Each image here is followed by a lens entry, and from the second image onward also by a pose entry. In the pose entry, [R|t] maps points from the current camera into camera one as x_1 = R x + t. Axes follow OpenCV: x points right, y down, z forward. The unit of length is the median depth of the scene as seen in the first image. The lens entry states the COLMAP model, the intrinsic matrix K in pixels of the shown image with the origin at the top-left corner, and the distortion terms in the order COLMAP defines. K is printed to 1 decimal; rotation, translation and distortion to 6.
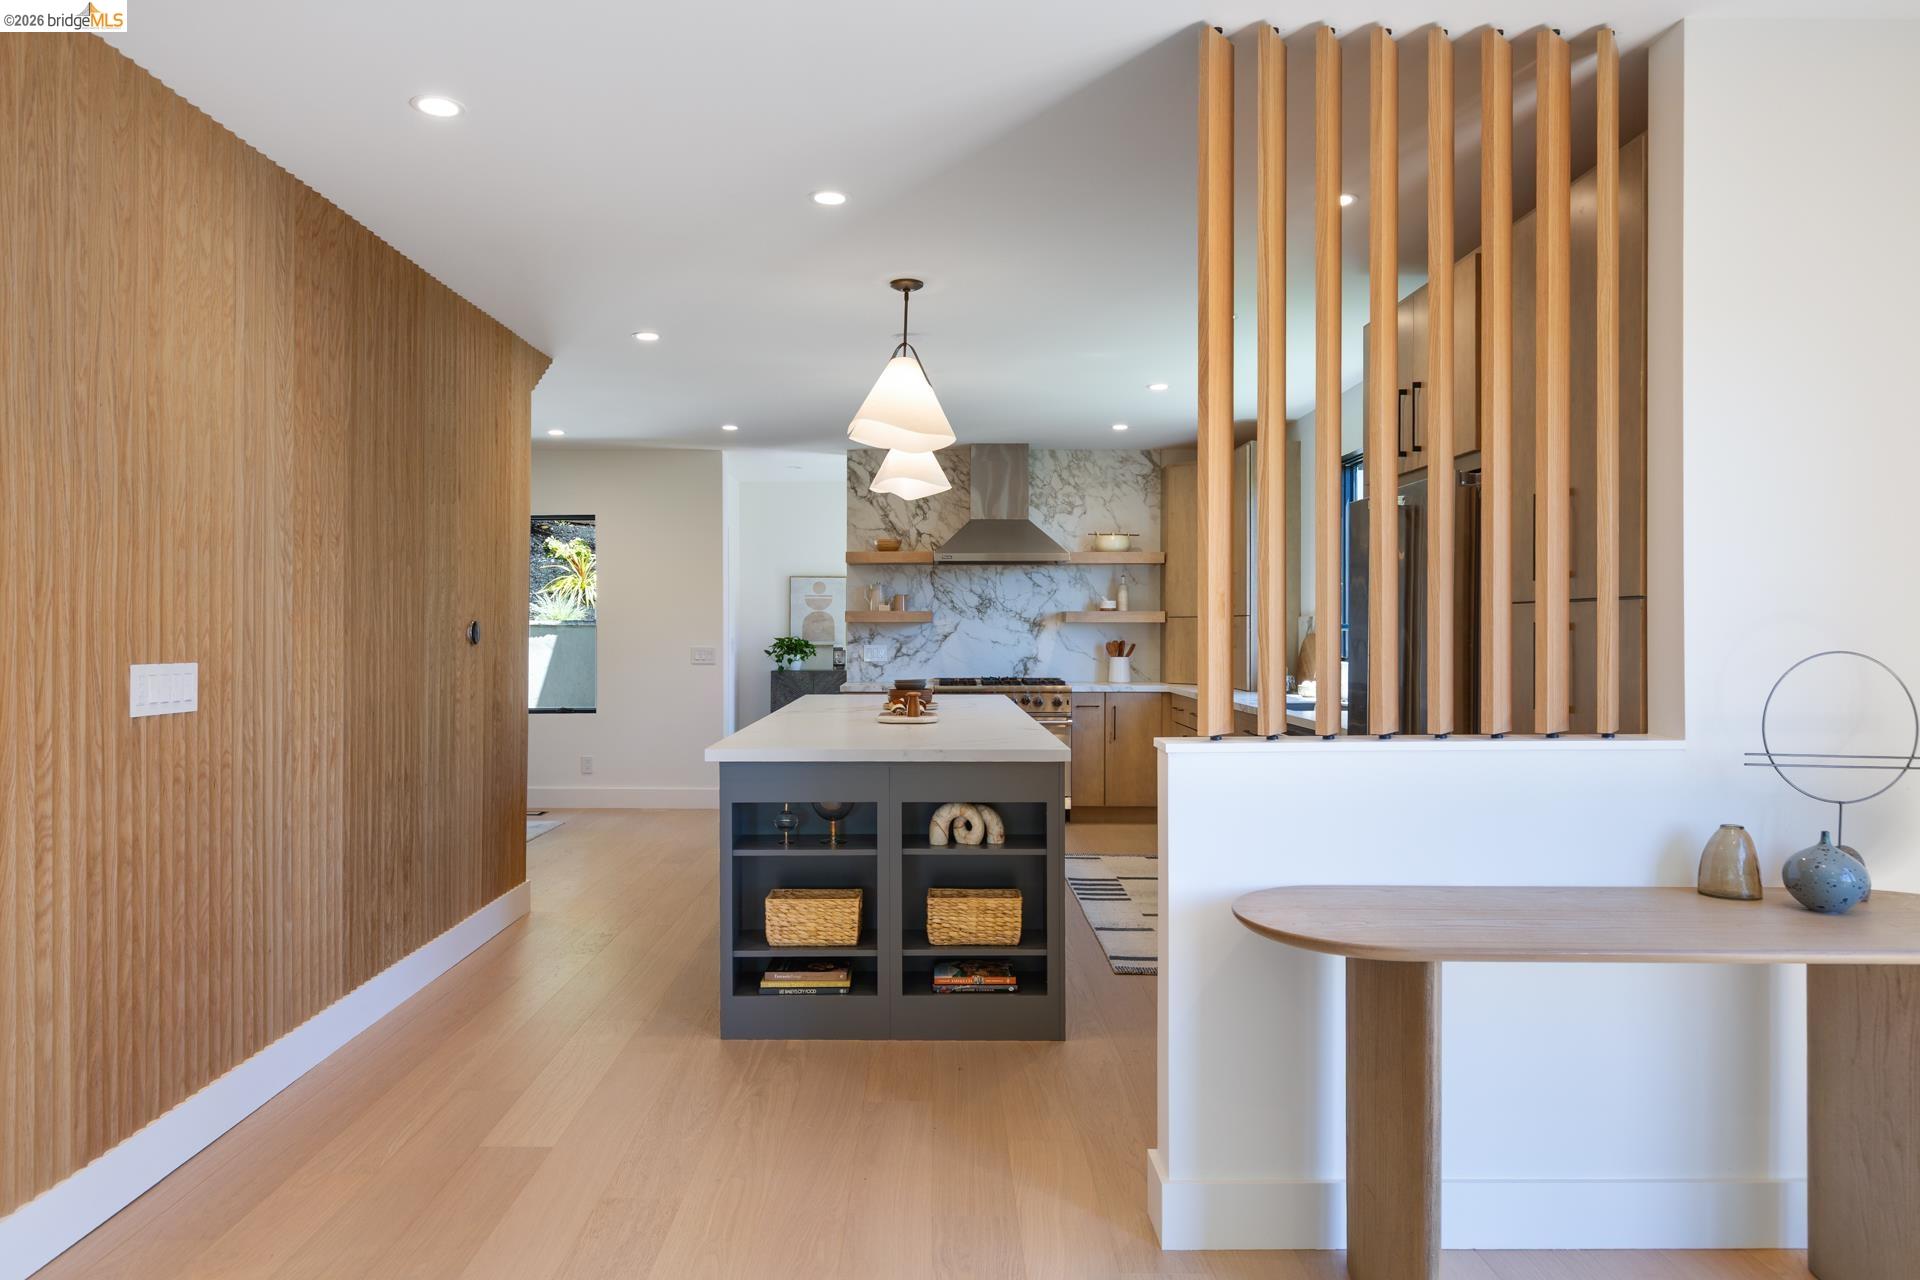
lens RADIAL K [[1214.6, 0, 955.5], [0, 1214.6, 634.9], [0, 0, 1]] dist [0.010617, 0.000331]
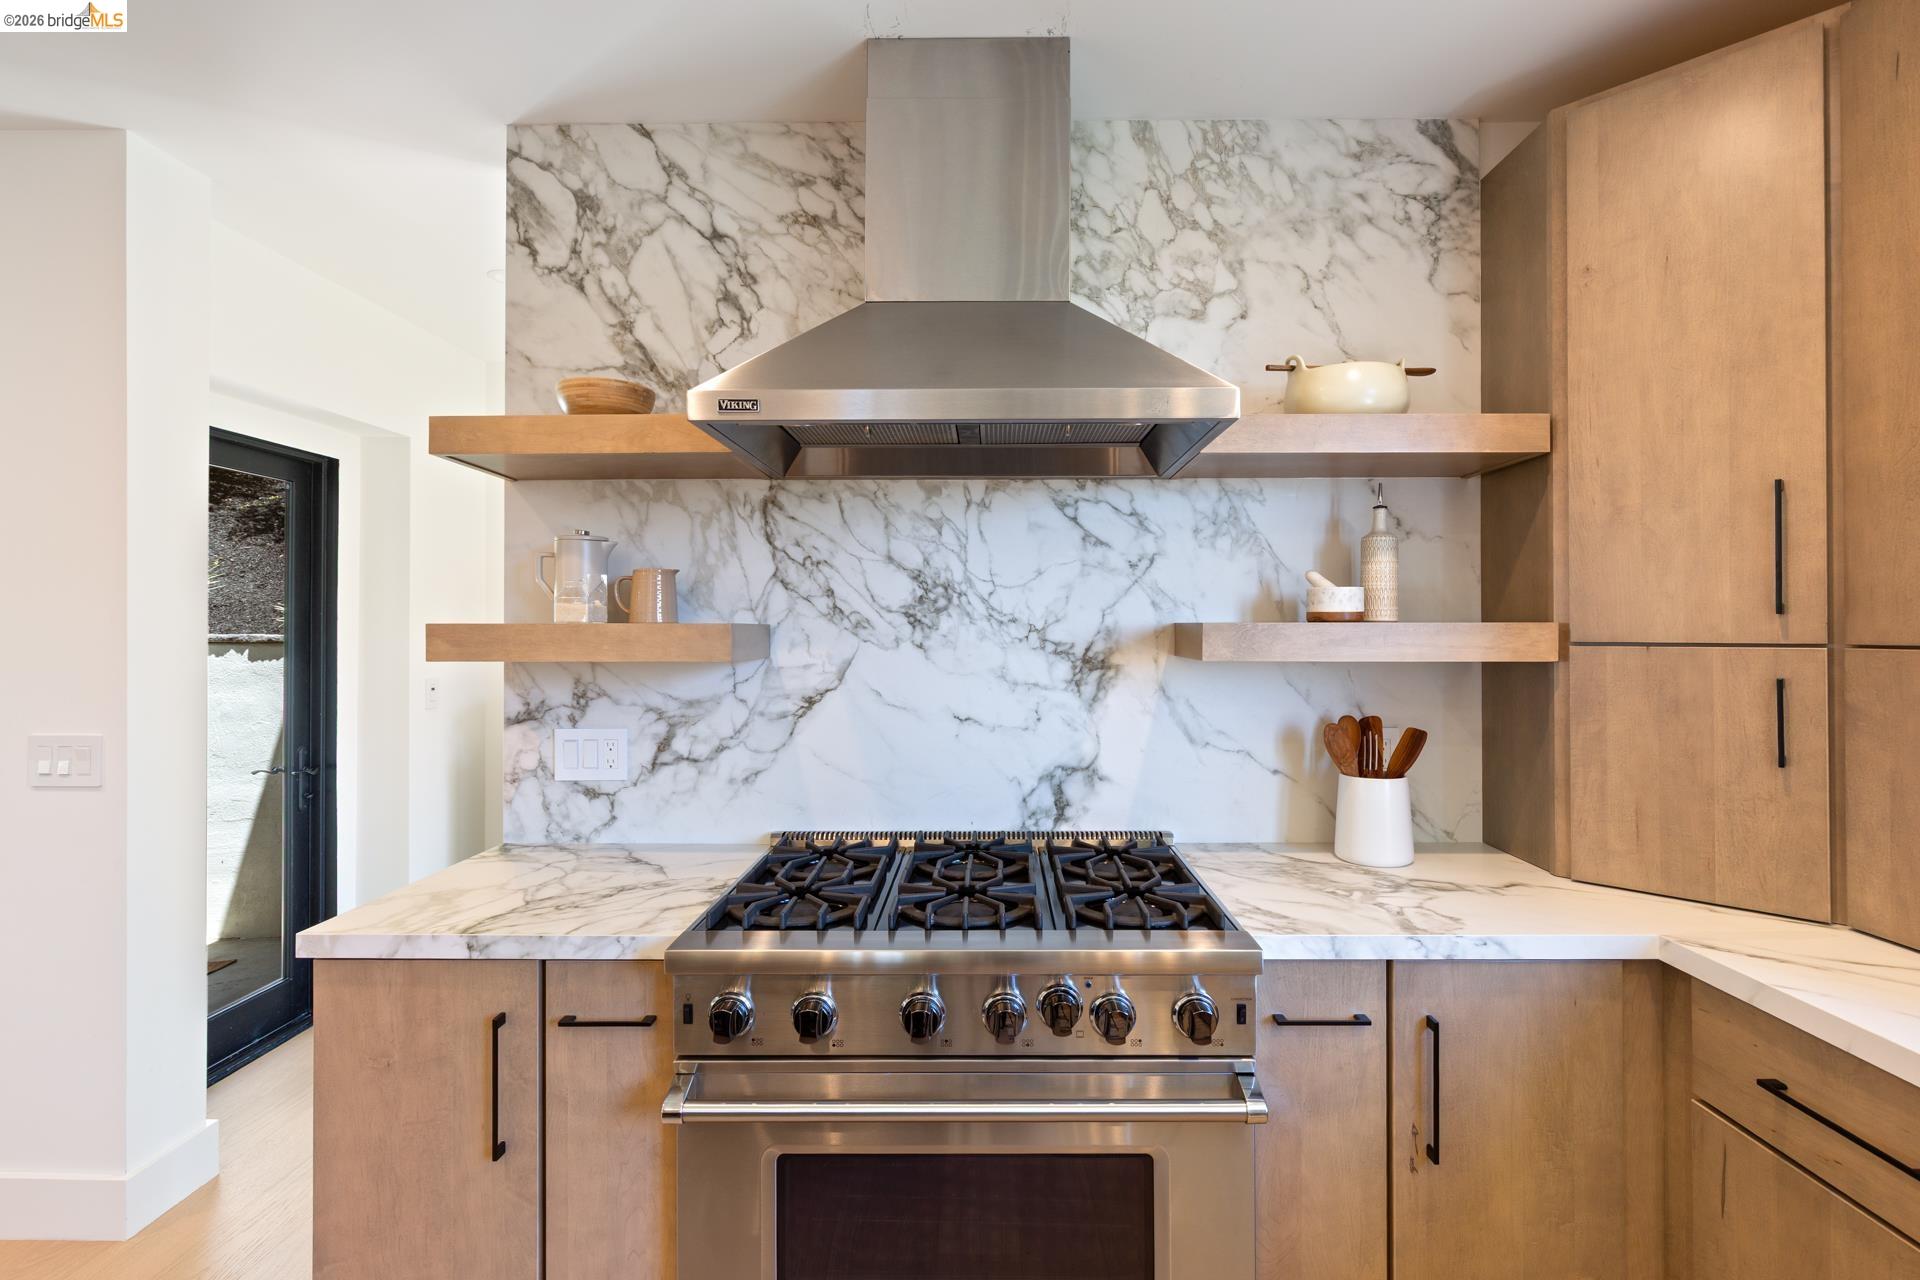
lens RADIAL K [[910.1, 0, 1002.3], [0, 910.1, 632.1], [0, 0, 1]] dist [-0.002259, -0.000066]
pose [[0.999985, -0.001113, -0.005423, 0.044499], [0.001059, 0.999950, -0.009924, -0.014787], [0.005434, 0.009918, 0.999936, 0.769919]]
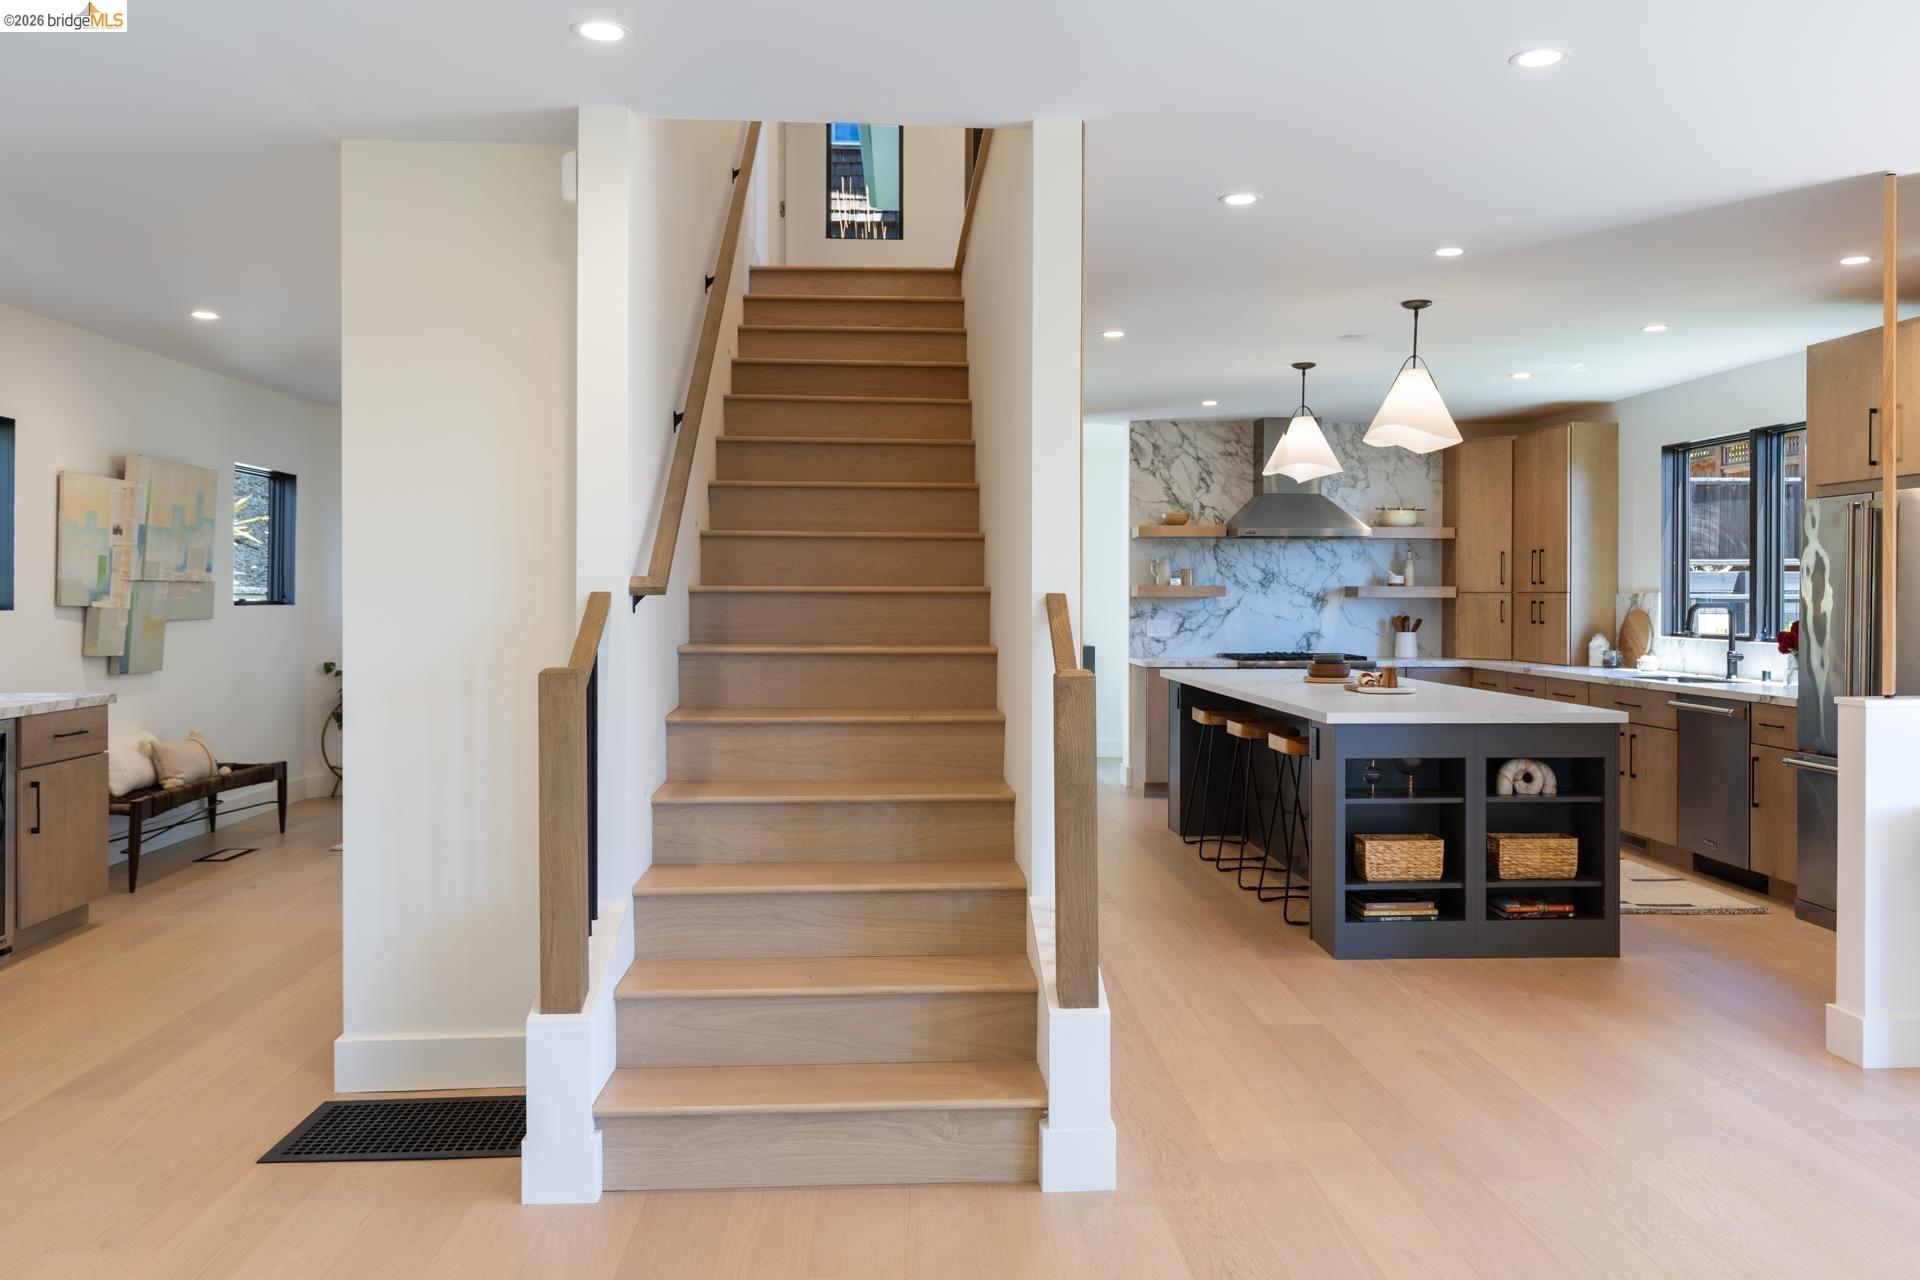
lens RADIAL K [[1451.2, 0, 1022.4], [0, 1451.2, 601.9], [0, 0, 1]] dist [0.005596, 0.005914]
pose [[0.997878, 0.001767, 0.065092, -0.255074], [-0.001726, 0.999998, -0.000683, -0.005211], [-0.065093, 0.000569, 0.997879, -0.166079]]
